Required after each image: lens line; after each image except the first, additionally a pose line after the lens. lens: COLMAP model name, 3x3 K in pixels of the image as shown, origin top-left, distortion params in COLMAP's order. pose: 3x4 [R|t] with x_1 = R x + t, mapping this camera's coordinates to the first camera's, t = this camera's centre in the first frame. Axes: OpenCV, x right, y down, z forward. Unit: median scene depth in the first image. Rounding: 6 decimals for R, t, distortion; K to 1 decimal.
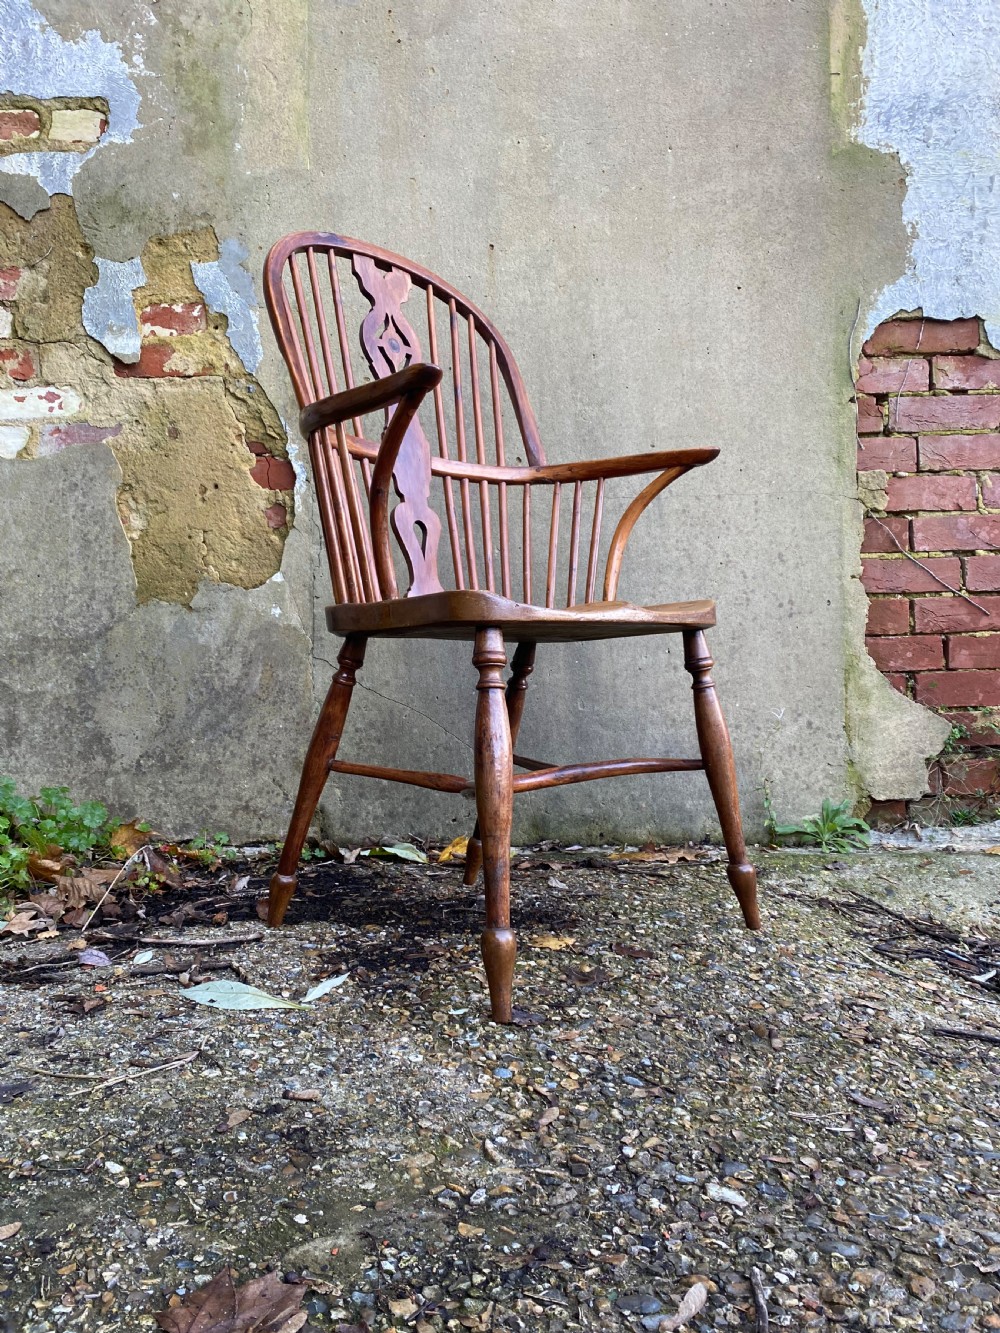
lens RADIAL K [[1026.4, 0, 504.8], [0, 1026.4, 653.4], [0, 0, 1]] dist [0.010864, -0.004946]
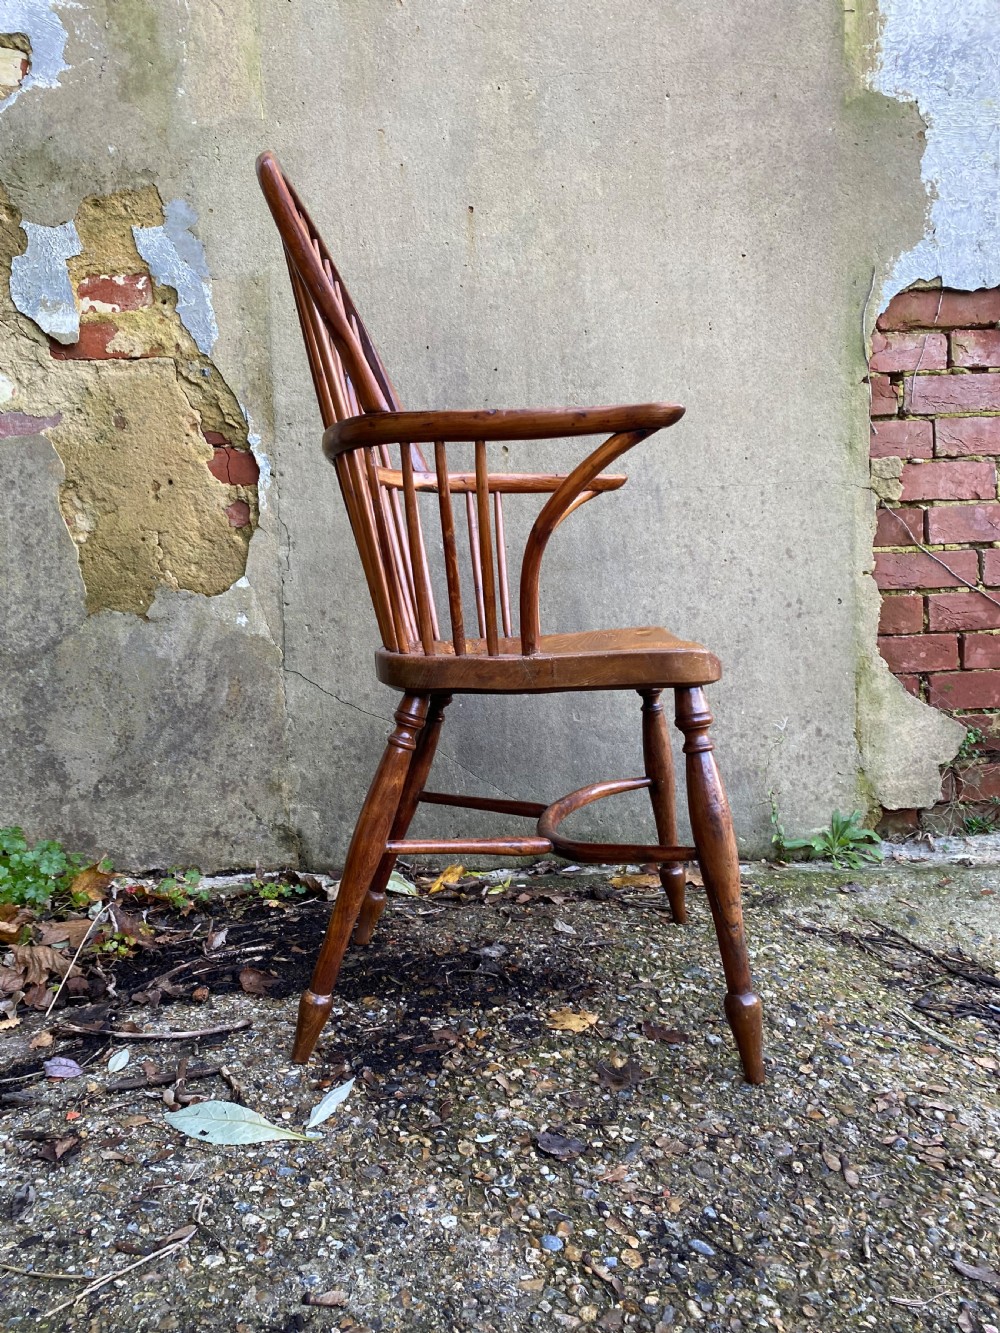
lens RADIAL K [[1026.4, 0, 494.8], [0, 1026.4, 658.9], [0, 0, 1]] dist [0.010864, -0.004946]
pose [[0.999083, -0.017932, 0.038887, -0.034598], [0.015221, 0.997506, 0.068924, -0.066145], [-0.040026, -0.068269, 0.996864, 0.078067]]
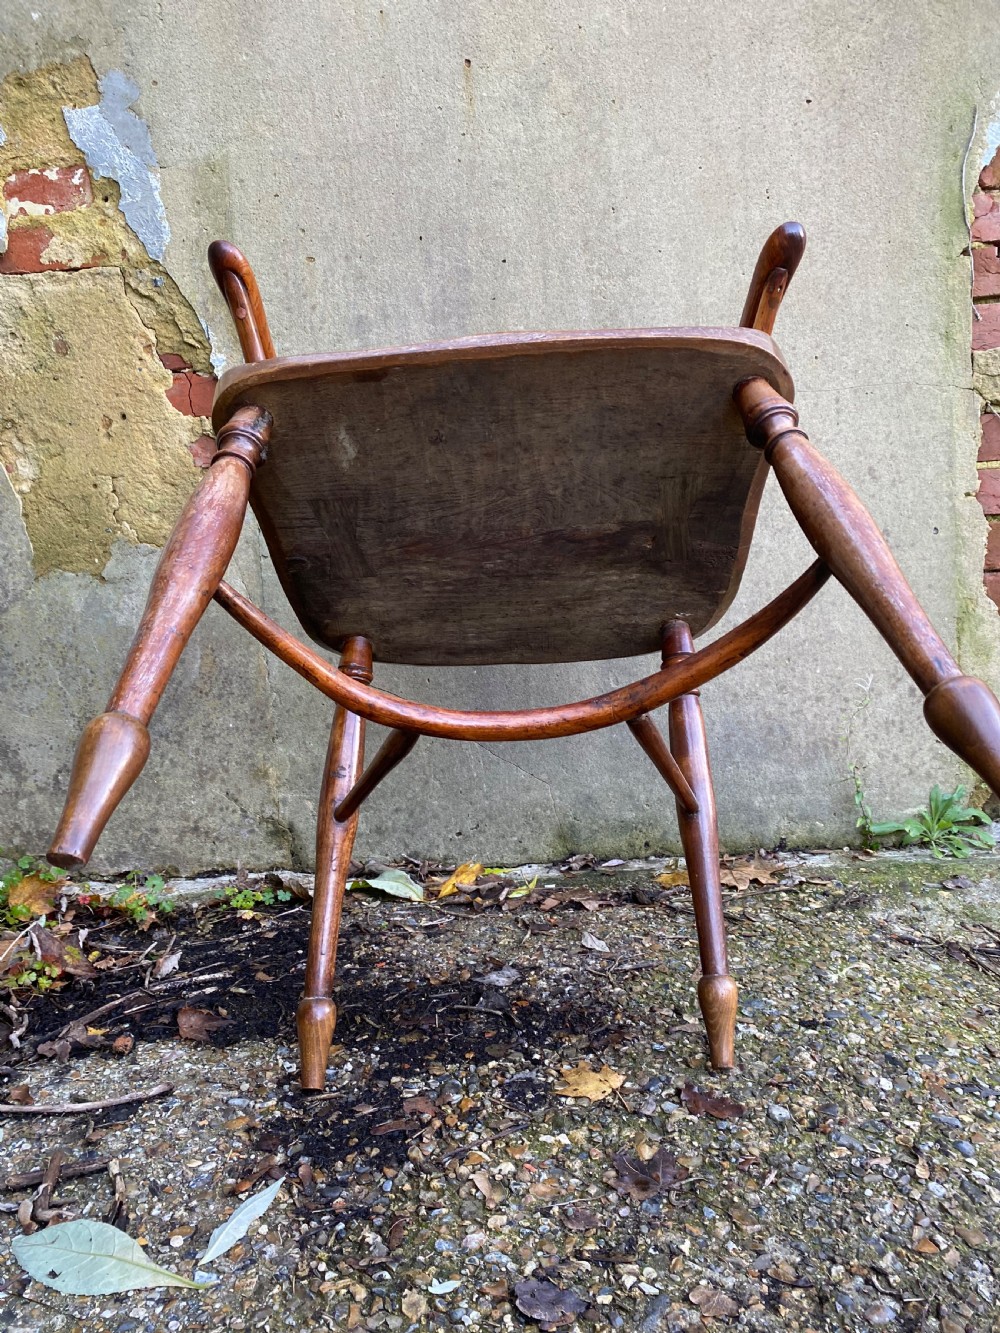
lens RADIAL K [[1026.4, 0, 511.4], [0, 1026.4, 670.5], [0, 0, 1]] dist [0.010864, -0.004946]
pose [[0.998661, -0.047203, -0.021189, 0.013496], [0.049229, 0.992895, 0.108332, -0.044457], [0.015925, -0.109230, 0.993889, 0.228498]]
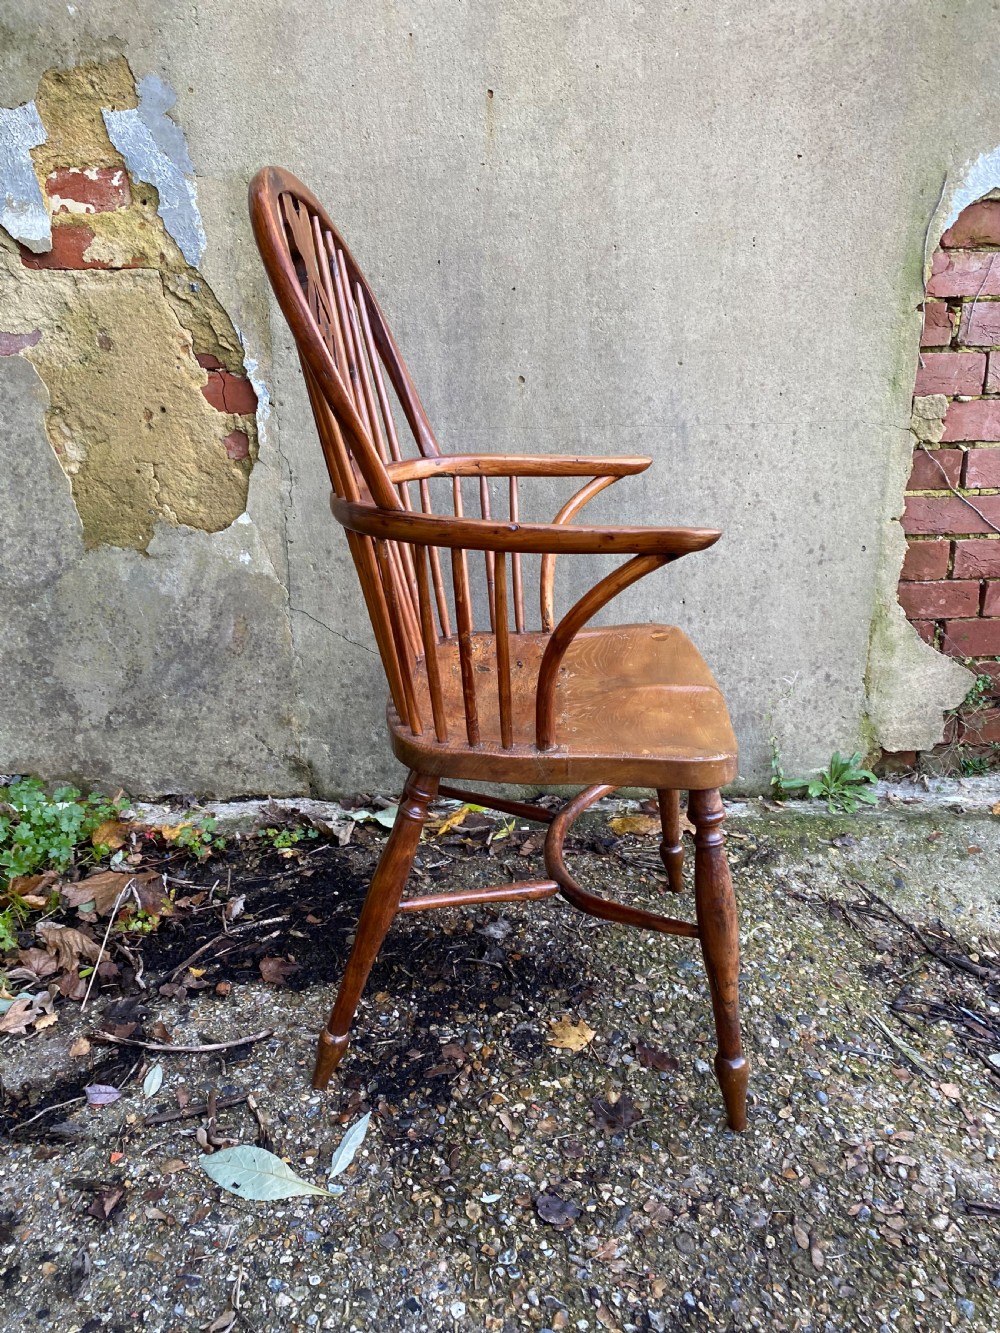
lens RADIAL K [[1026.4, 0, 491.9], [0, 1026.4, 660.9], [0, 0, 1]] dist [0.010864, -0.004946]
pose [[0.999467, -0.004325, 0.032343, -0.039466], [-0.006228, 0.947674, 0.319178, -0.240669], [-0.032031, -0.319209, 0.947143, 0.125337]]
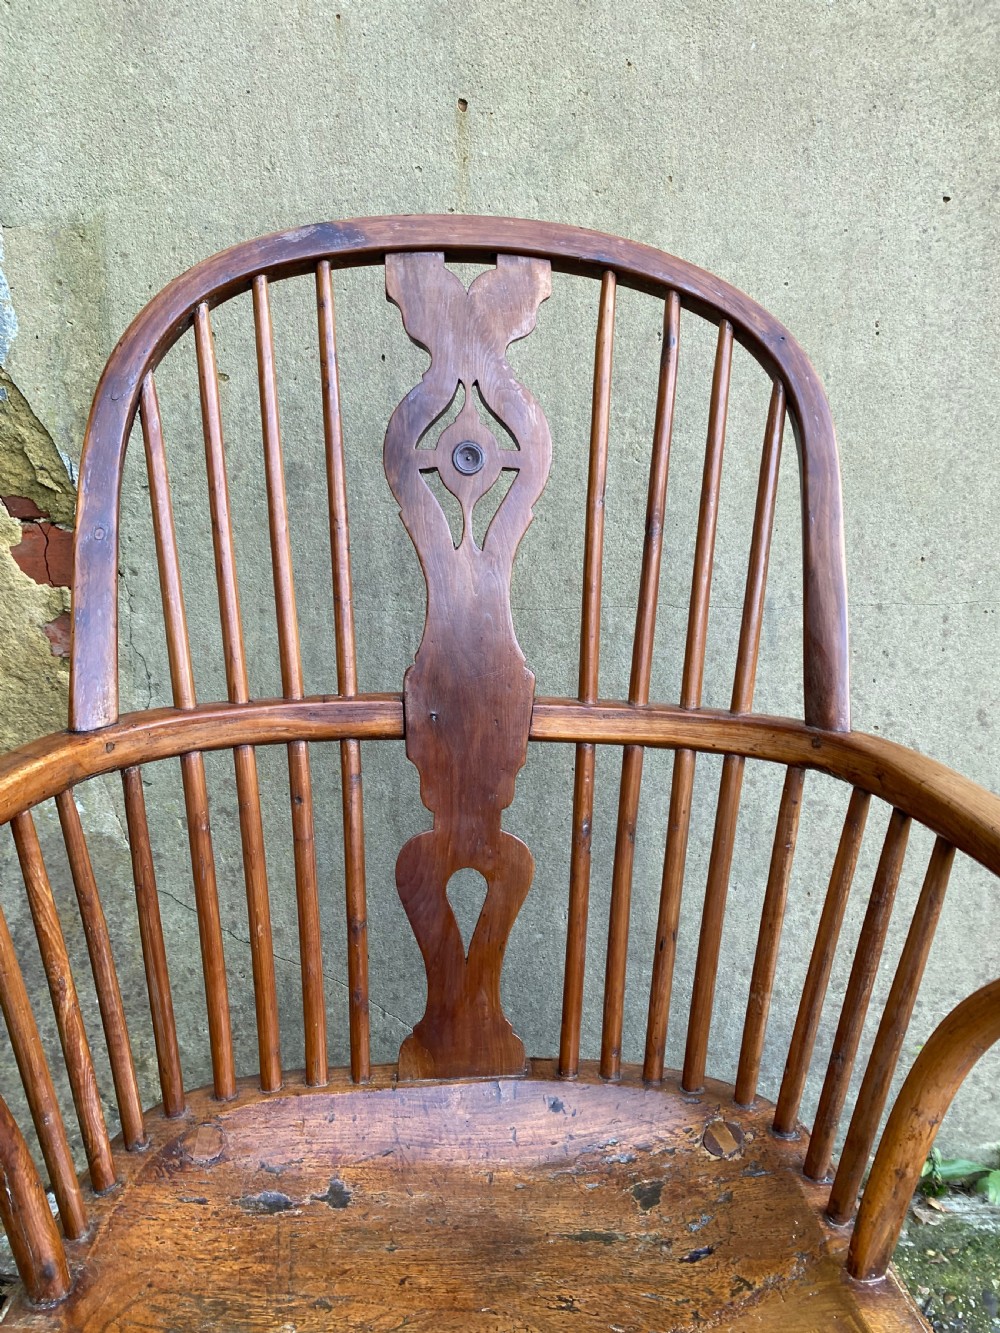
lens RADIAL K [[1026.4, 0, 514.2], [0, 1026.4, 651.6], [0, 0, 1]] dist [0.010864, -0.004946]
pose [[0.999743, 0.003834, 0.022352, 0.002086], [-0.008157, 0.980435, 0.196676, -0.236848], [-0.021160, -0.196808, 0.980214, 0.463869]]
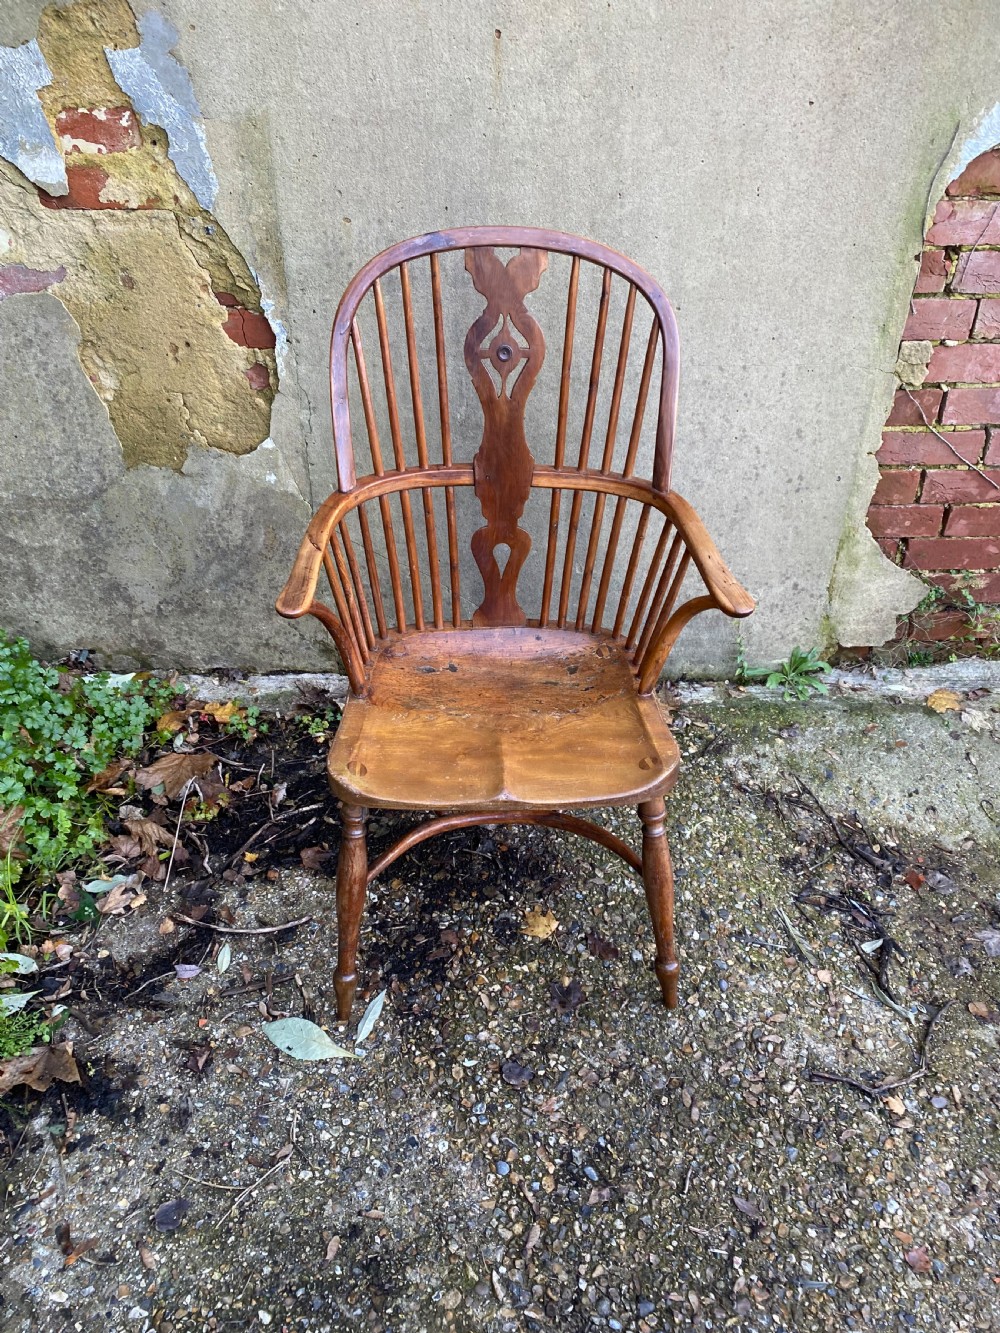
lens RADIAL K [[1024.6, 0, 505.9], [0, 1024.6, 658.7], [0, 0, 1]] dist [0.017141, -0.012092]
pose [[0.999834, 0.011719, 0.013975, -0.012453], [-0.017733, 0.803812, 0.594619, -0.485048], [-0.004265, -0.594768, 0.803886, 0.114793]]
